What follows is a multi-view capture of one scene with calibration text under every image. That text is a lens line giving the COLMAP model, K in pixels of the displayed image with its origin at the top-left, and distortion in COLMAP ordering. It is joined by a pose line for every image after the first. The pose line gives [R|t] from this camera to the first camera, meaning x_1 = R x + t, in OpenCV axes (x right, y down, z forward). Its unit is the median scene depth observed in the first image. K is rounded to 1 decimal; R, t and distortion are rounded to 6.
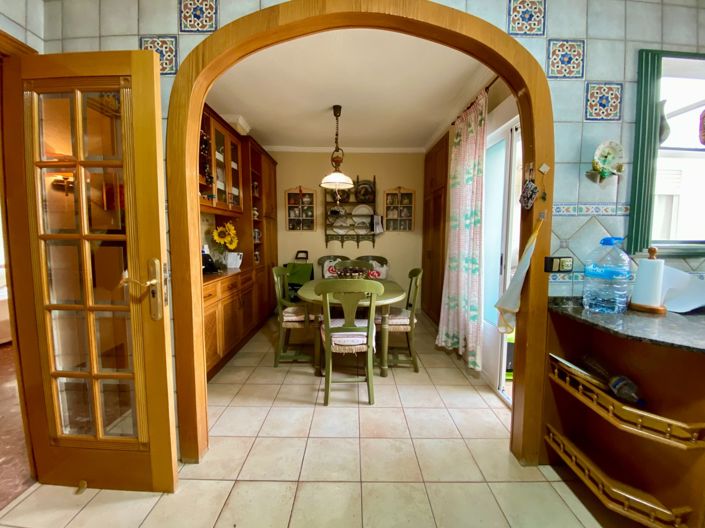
lens RADIAL K [[284.2, 0, 351.4], [0, 284.2, 258.1], [0, 0, 1]] dist [0.007728, -0.014157]
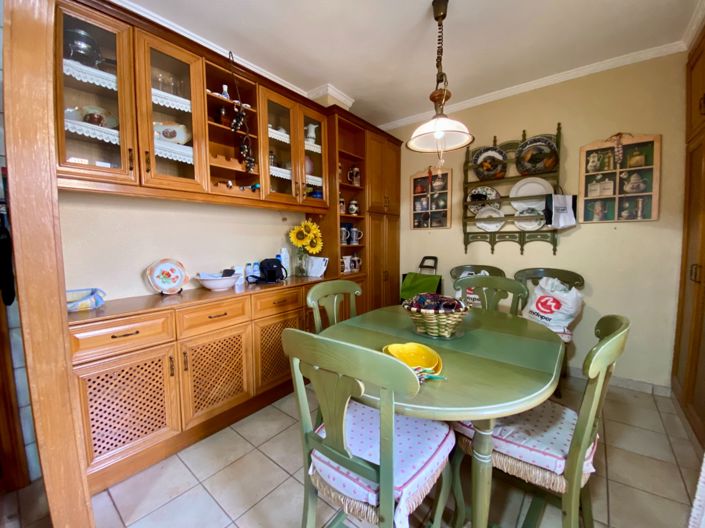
lens RADIAL K [[284.2, 0, 349.8], [0, 284.2, 259.9], [0, 0, 1]] dist [0.007728, -0.014157]
pose [[0.774346, 0.028209, -0.632133, 0.122650], [-0.031698, 0.999481, 0.005773, -0.015482], [0.631968, 0.015567, 0.774839, 0.322758]]
